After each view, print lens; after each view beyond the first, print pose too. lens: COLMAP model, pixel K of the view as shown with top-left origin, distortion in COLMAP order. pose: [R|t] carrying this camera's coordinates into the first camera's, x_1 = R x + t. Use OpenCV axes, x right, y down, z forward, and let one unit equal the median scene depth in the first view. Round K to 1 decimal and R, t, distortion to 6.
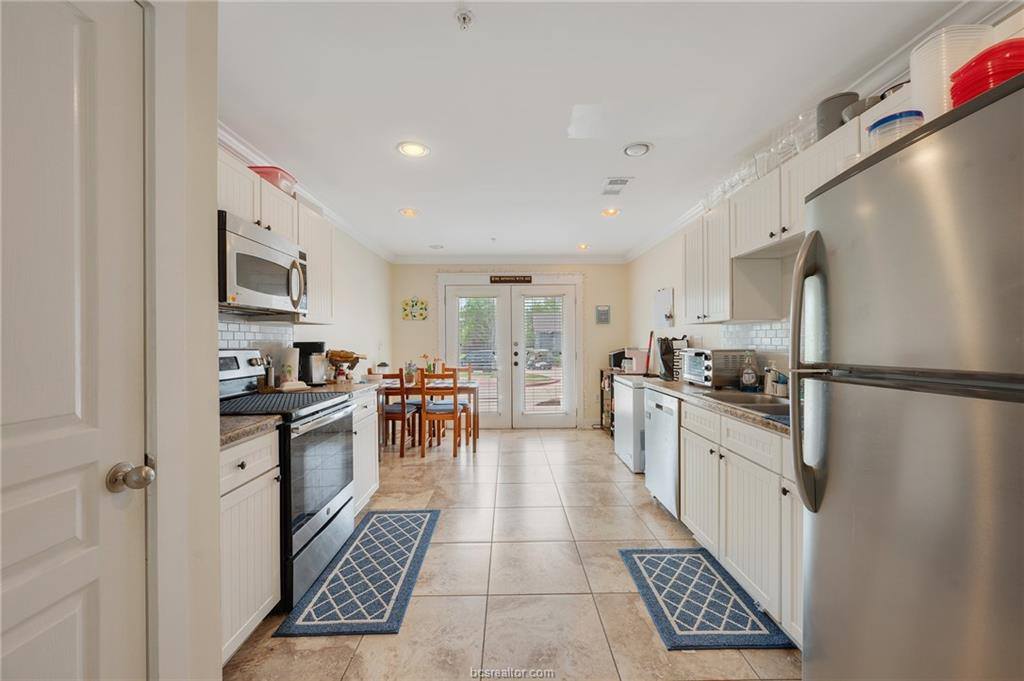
lens RADIAL K [[407.8, 0, 512.9], [0, 407.8, 330.1], [0, 0, 1]] dist [0.000177, 0.000003]
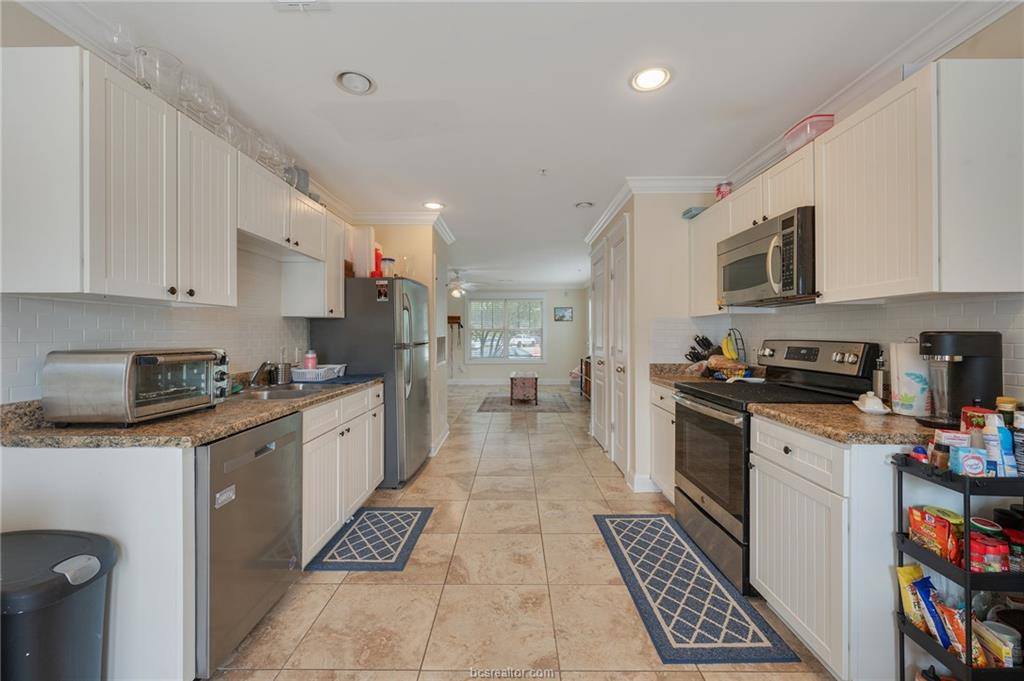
lens RADIAL K [[407.8, 0, 512.9], [0, 407.8, 330.1], [0, 0, 1]] dist [0.000177, 0.000003]
pose [[-0.999863, 0.006338, 0.015308, 0.001976], [0.005767, 0.999297, -0.037048, 0.041527], [-0.015532, -0.036955, -0.999196, 1.498393]]
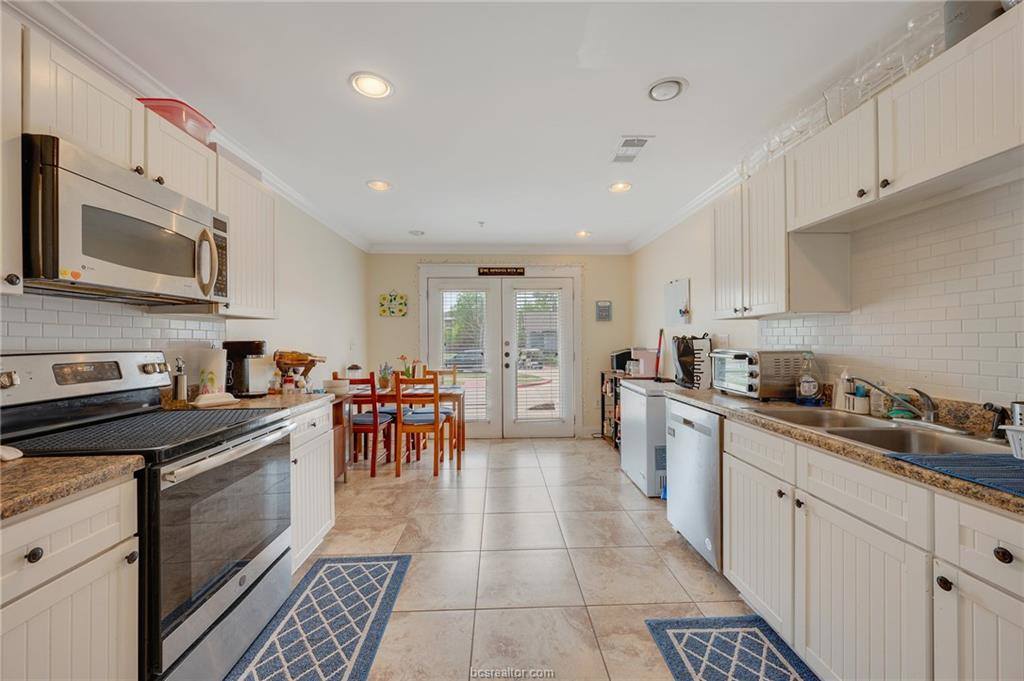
lens RADIAL K [[407.8, 0, 512.9], [0, 407.8, 330.1], [0, 0, 1]] dist [0.000177, 0.000003]
pose [[0.999738, 0.000618, 0.022879, -0.000345], [-0.000652, 0.999999, 0.001472, 0.006392], [-0.022878, -0.001487, 0.999737, 0.207988]]
